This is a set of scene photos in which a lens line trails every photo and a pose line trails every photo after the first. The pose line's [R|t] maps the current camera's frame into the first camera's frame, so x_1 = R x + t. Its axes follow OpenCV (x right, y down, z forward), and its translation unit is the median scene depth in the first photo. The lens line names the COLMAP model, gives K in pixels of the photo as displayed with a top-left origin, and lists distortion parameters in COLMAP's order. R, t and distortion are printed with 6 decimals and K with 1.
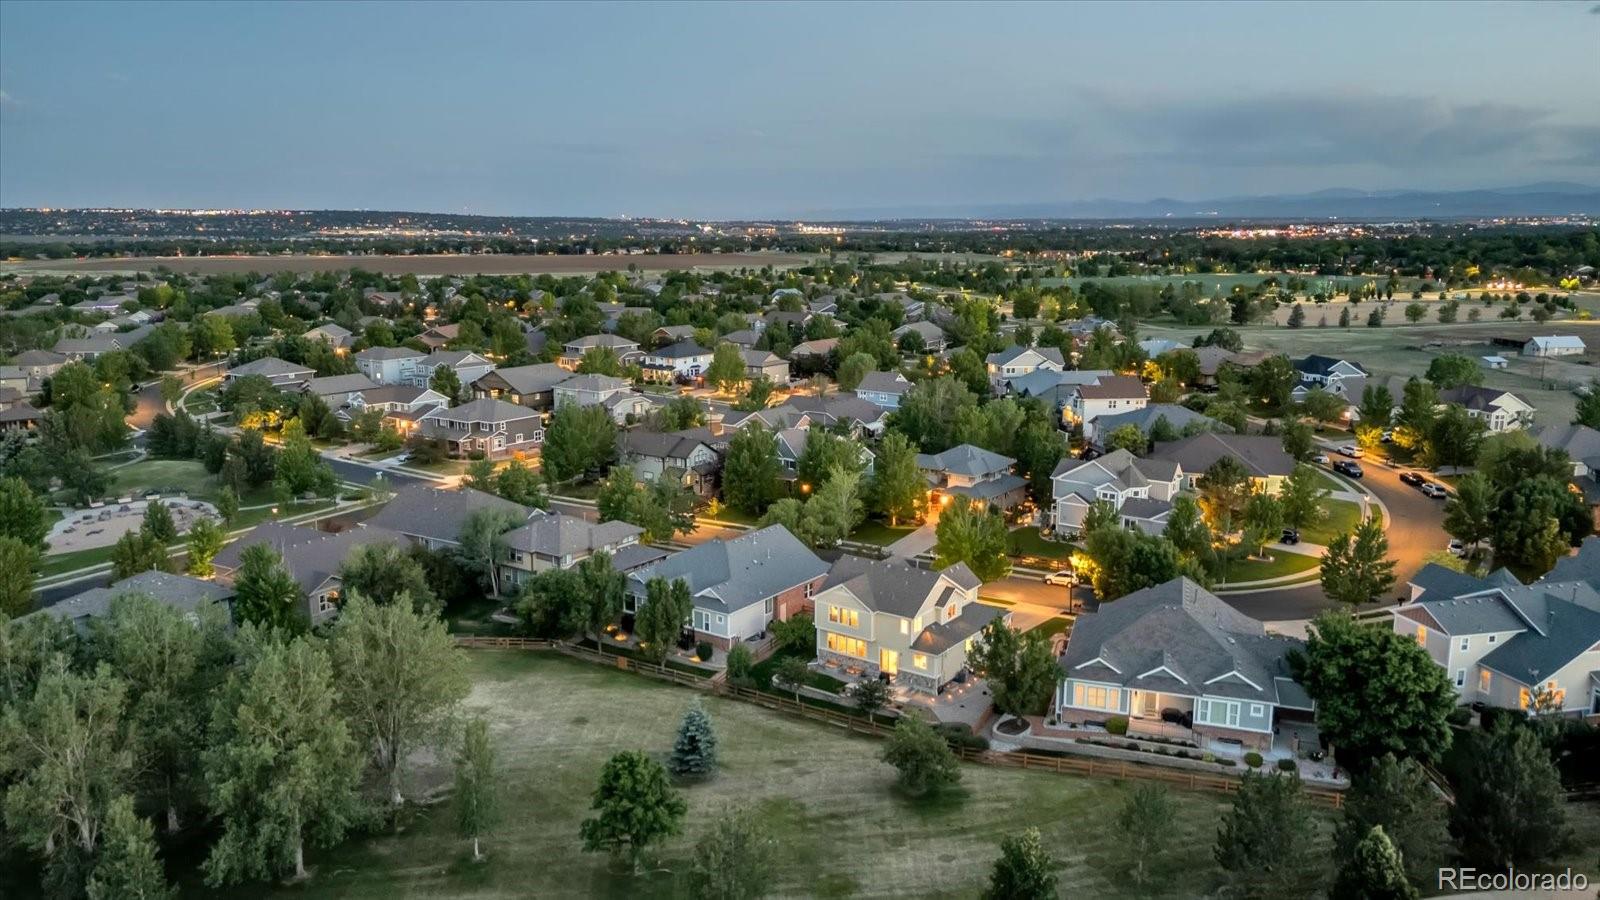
lens RADIAL K [[1191.7, 0, 800.0], [0, 1191.7, 450.0], [0, 0, 1]] dist [0.033515, -0.000155]
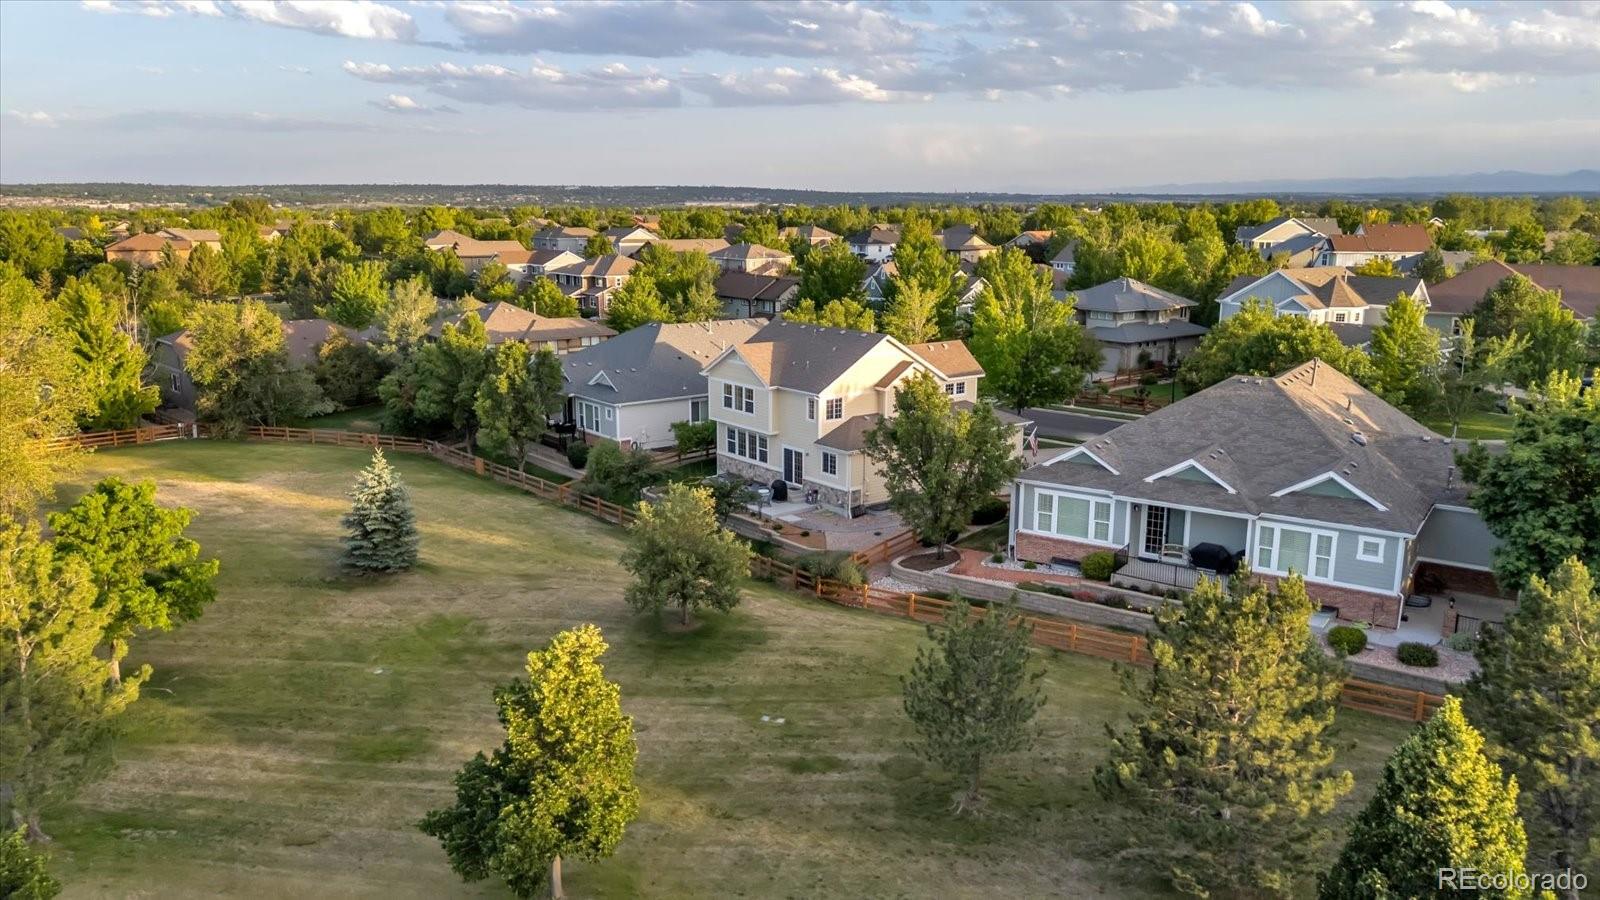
lens RADIAL K [[1191.7, 0, 800.0], [0, 1191.7, 450.0], [0, 0, 1]] dist [0.033515, -0.000155]
pose [[0.960459, 0.057815, -0.272353, 0.281880], [-0.054175, 0.998313, 0.020873, 0.175651], [0.273100, -0.005293, 0.961971, 0.444576]]
